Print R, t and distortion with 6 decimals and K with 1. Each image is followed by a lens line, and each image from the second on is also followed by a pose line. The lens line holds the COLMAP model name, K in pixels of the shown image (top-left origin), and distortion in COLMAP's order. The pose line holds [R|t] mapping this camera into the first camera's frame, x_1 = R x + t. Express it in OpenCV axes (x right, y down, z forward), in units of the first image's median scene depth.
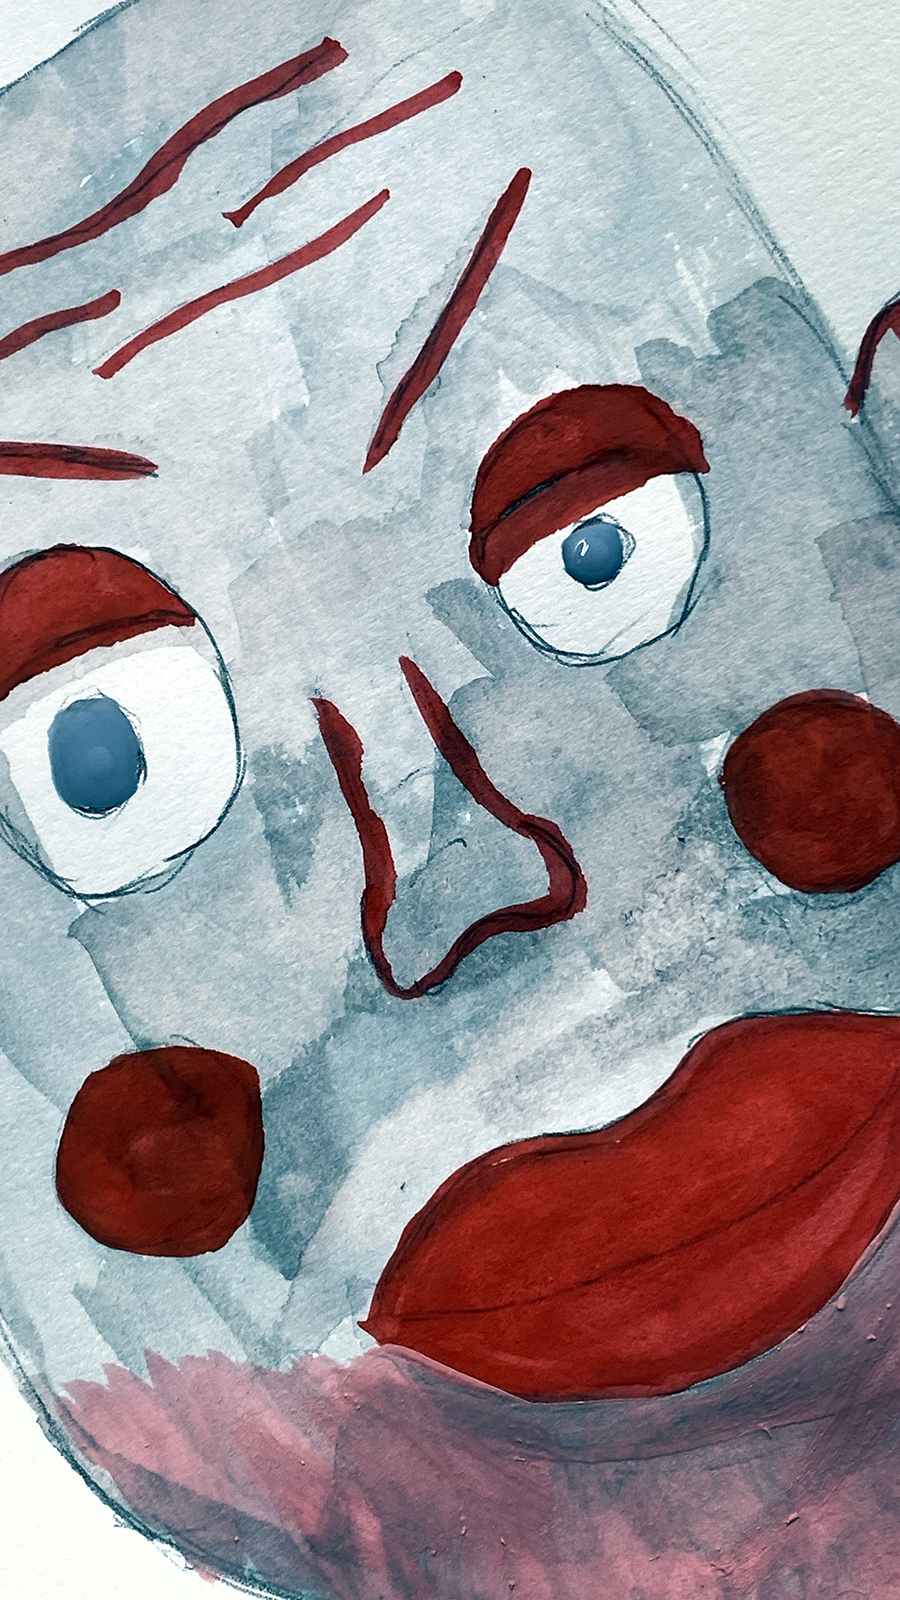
lens RADIAL K [[2373.6, 0, 463.4], [0, 2373.6, 808.1], [0, 0, 1]] dist [0.087118, 0.000000]
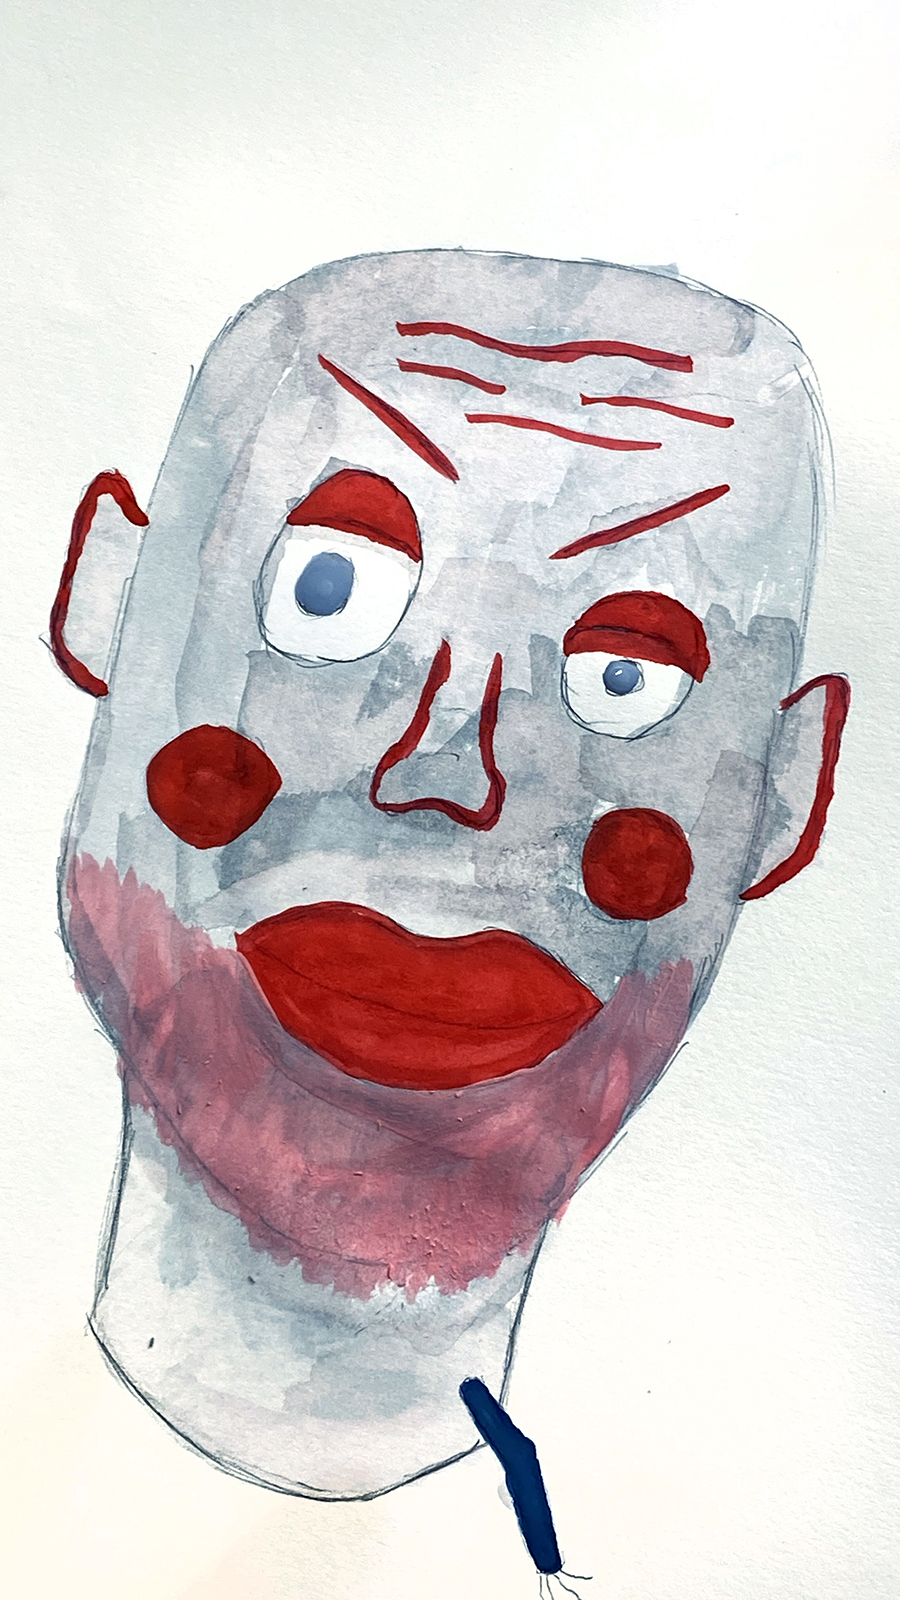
lens RADIAL K [[2373.6, 0, 446.9], [0, 2373.6, 788.1], [0, 0, 1]] dist [0.087118, 0.000000]
pose [[0.770908, 0.636831, 0.012180, -0.013583], [-0.636164, 0.770767, -0.034826, 0.097800], [-0.031566, 0.019099, 0.999319, -0.740110]]
